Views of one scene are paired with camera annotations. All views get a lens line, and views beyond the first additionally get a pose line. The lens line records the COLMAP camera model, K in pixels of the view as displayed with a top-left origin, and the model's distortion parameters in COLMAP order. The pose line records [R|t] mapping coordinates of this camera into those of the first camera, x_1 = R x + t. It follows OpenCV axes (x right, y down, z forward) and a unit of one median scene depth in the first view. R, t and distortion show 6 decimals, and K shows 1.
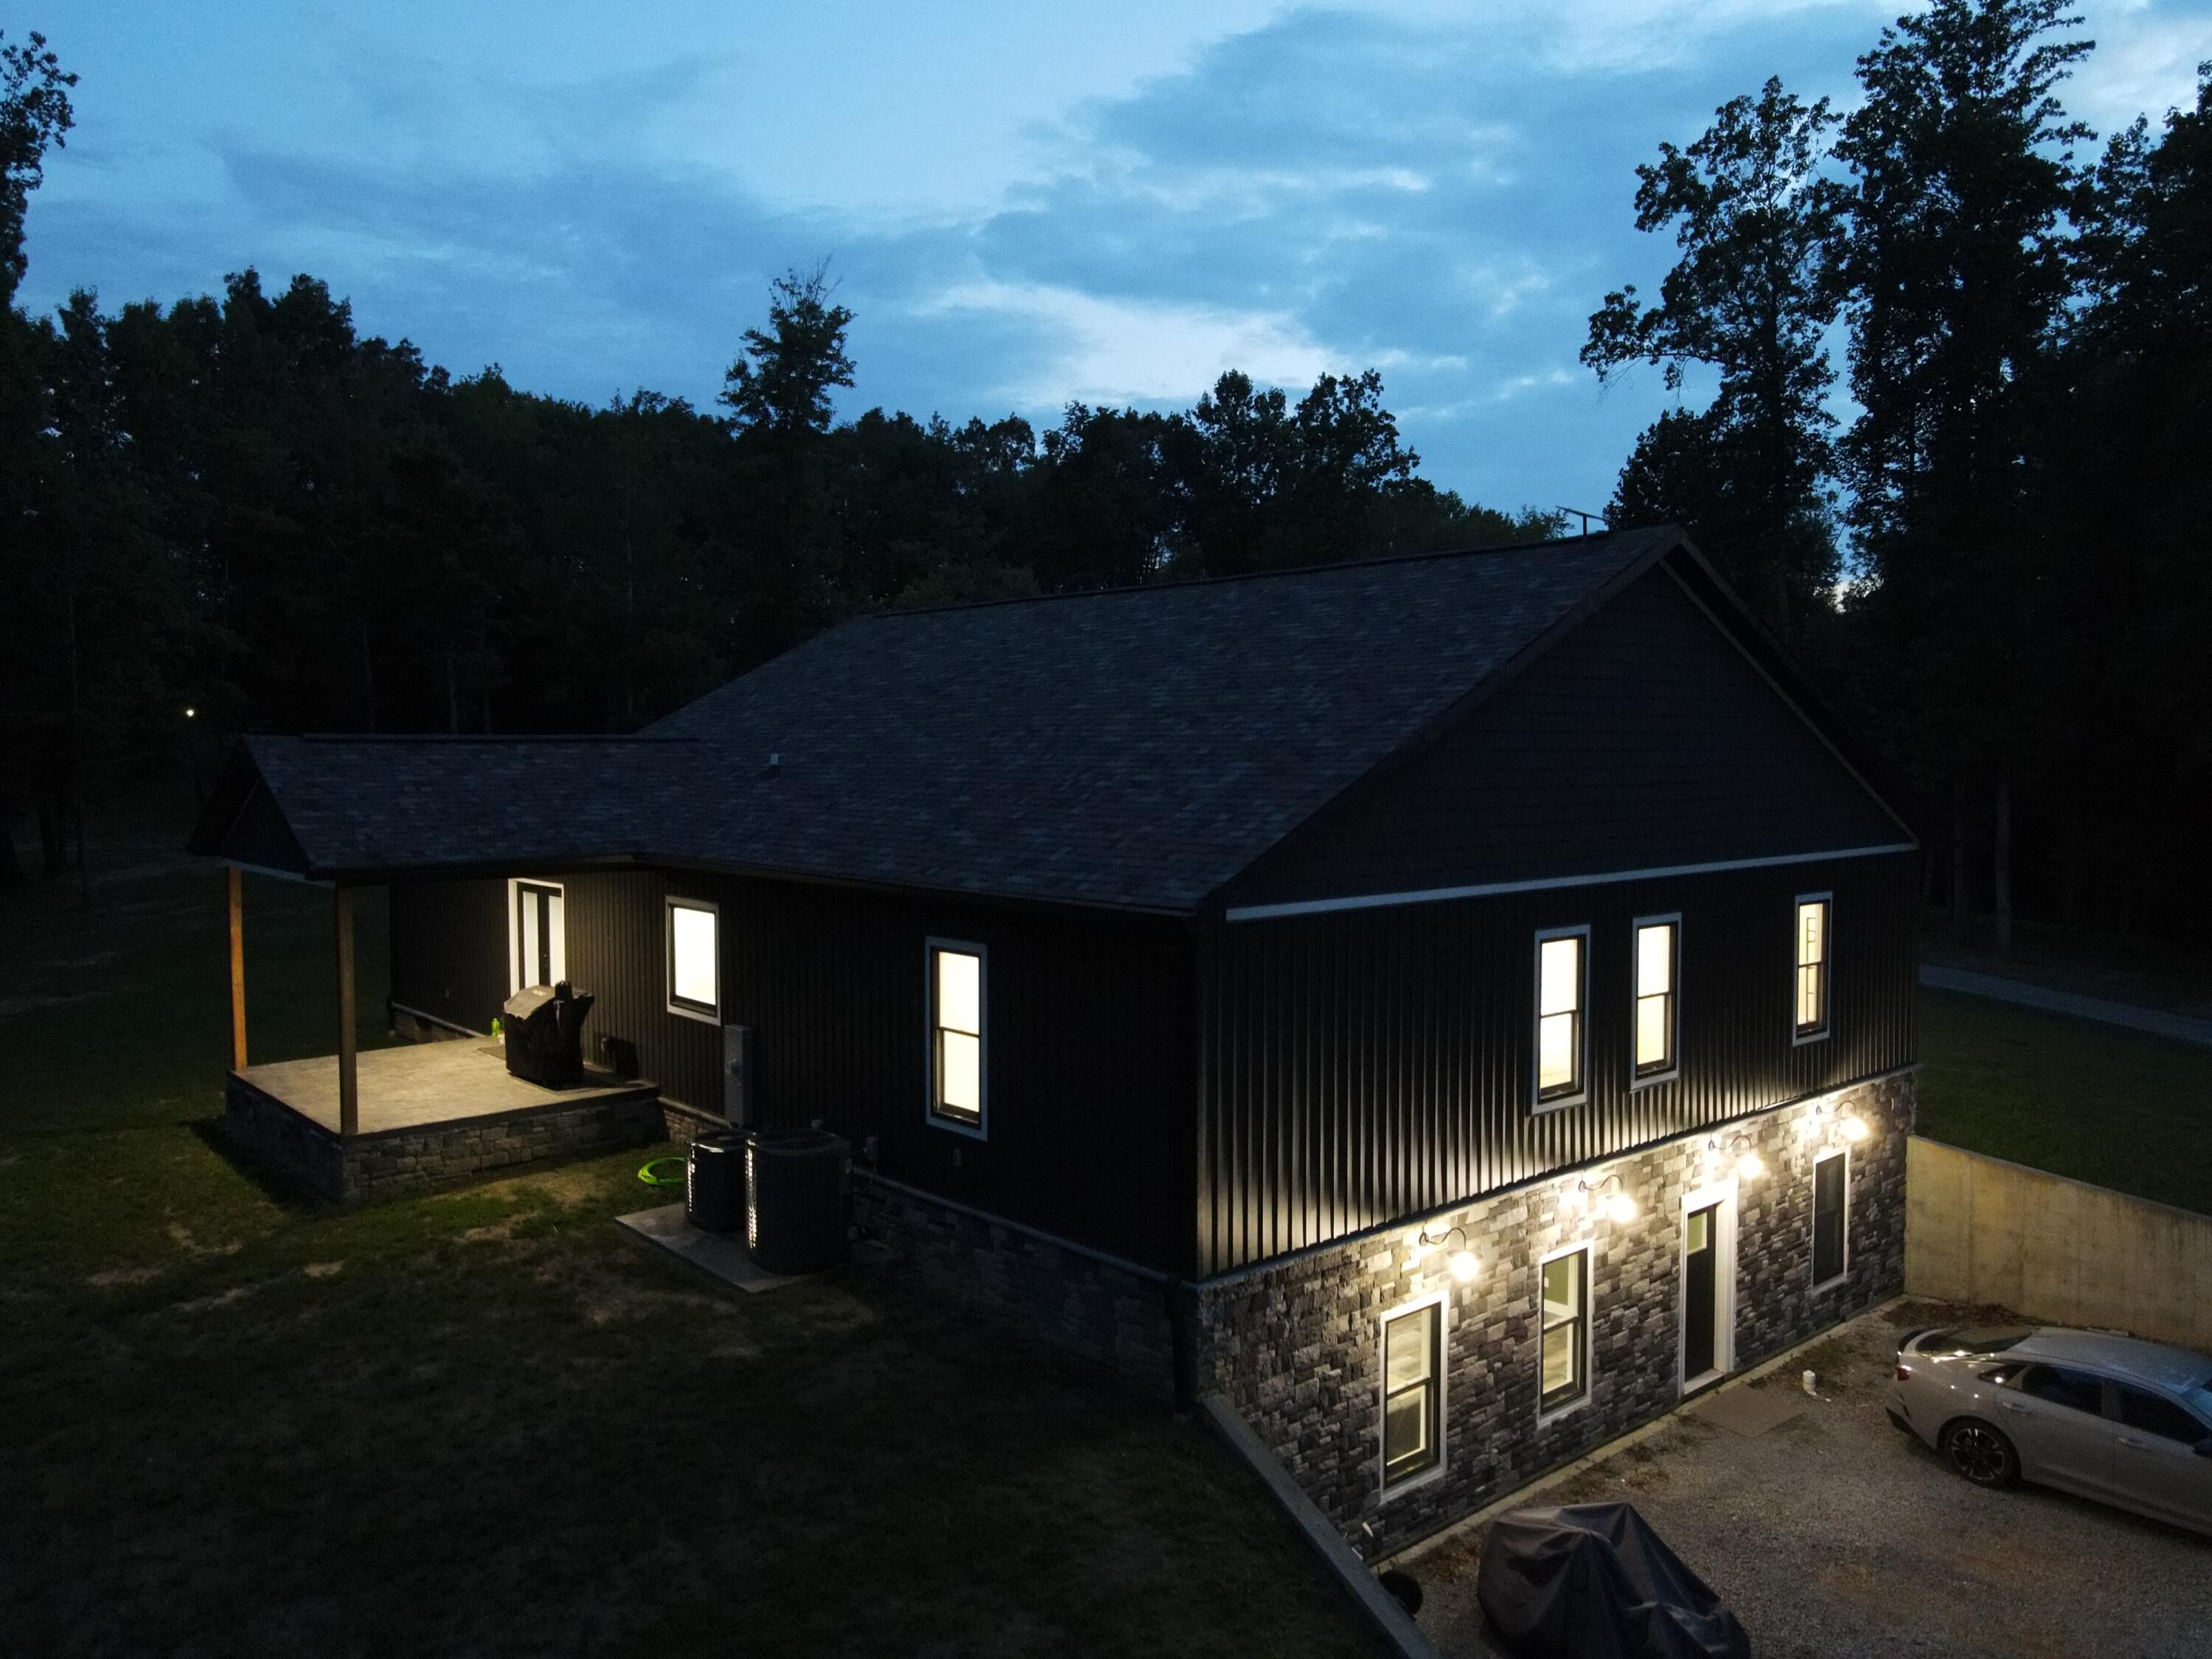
lens RADIAL K [[1622.0, 0, 1105.3], [0, 1622.0, 817.7], [0, 0, 1]] dist [0.006126, 0.003185]
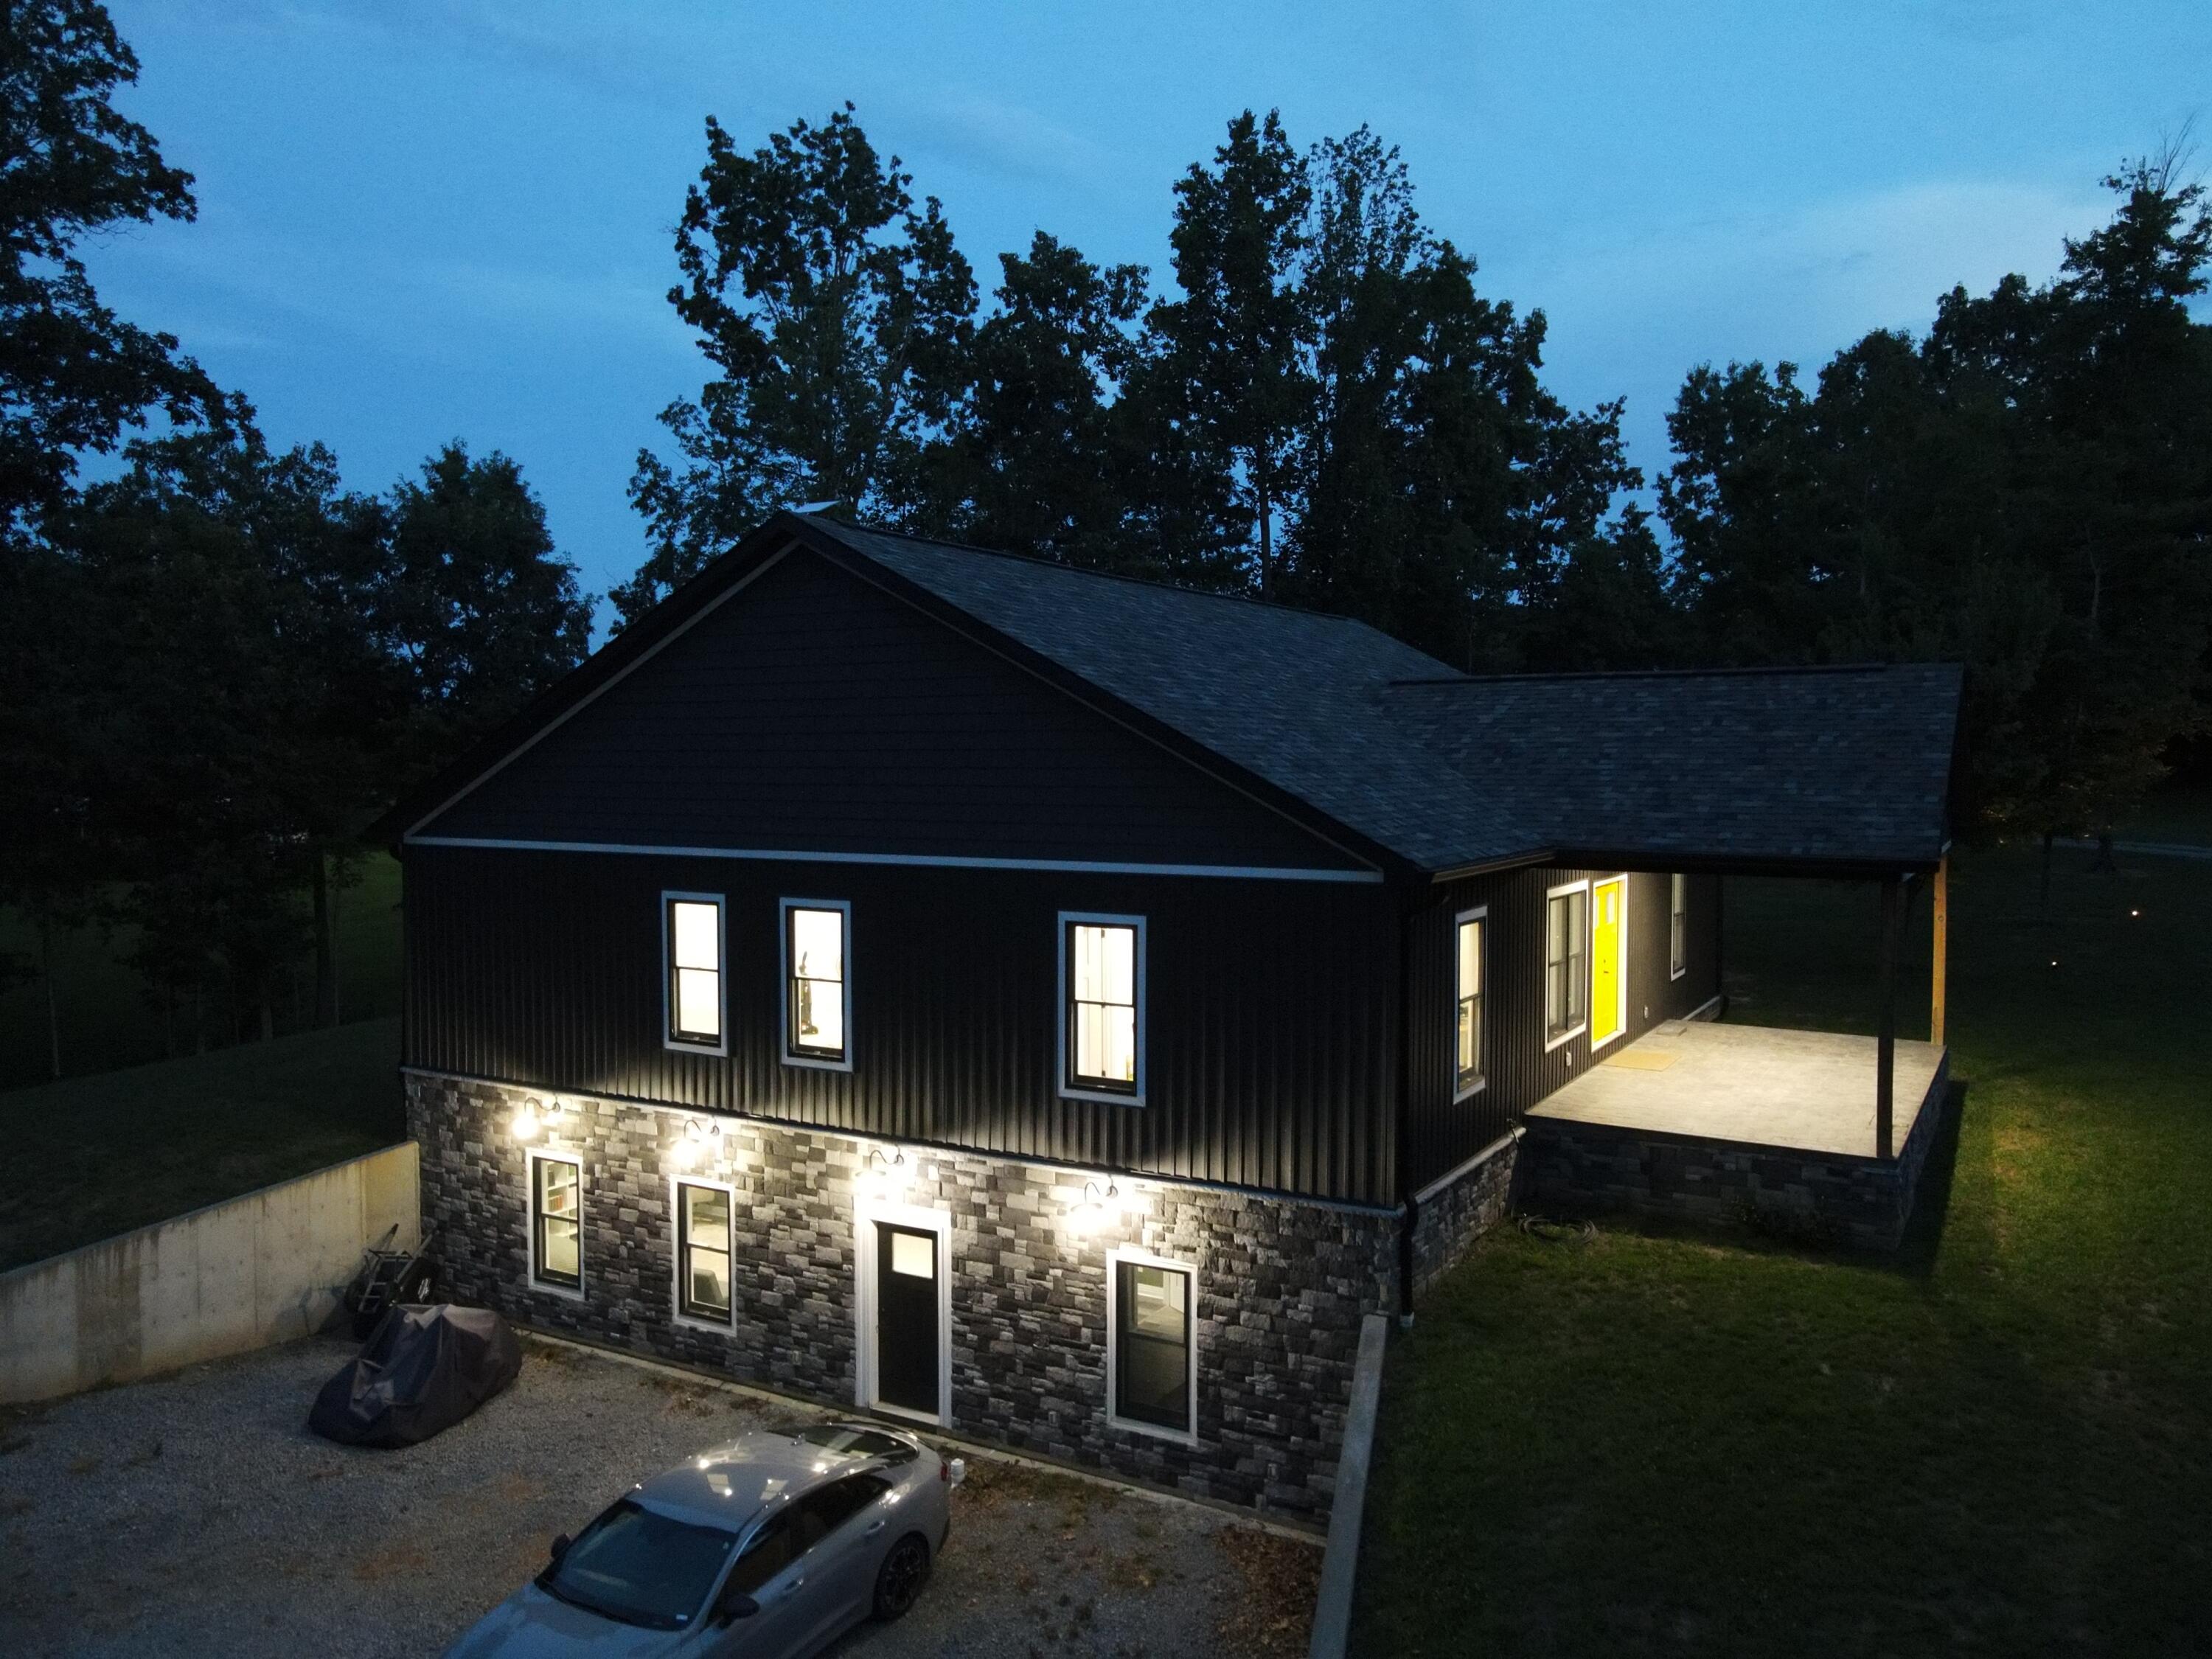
lens RADIAL K [[1622.0, 0, 1107.8], [0, 1622.0, 837.9], [0, 0, 1]] dist [0.006126, 0.003185]
pose [[0.325608, 0.051736, -0.944088, 1.400407], [-0.046123, 0.998182, 0.038792, -0.025562], [0.944379, 0.030913, 0.327403, 0.880282]]
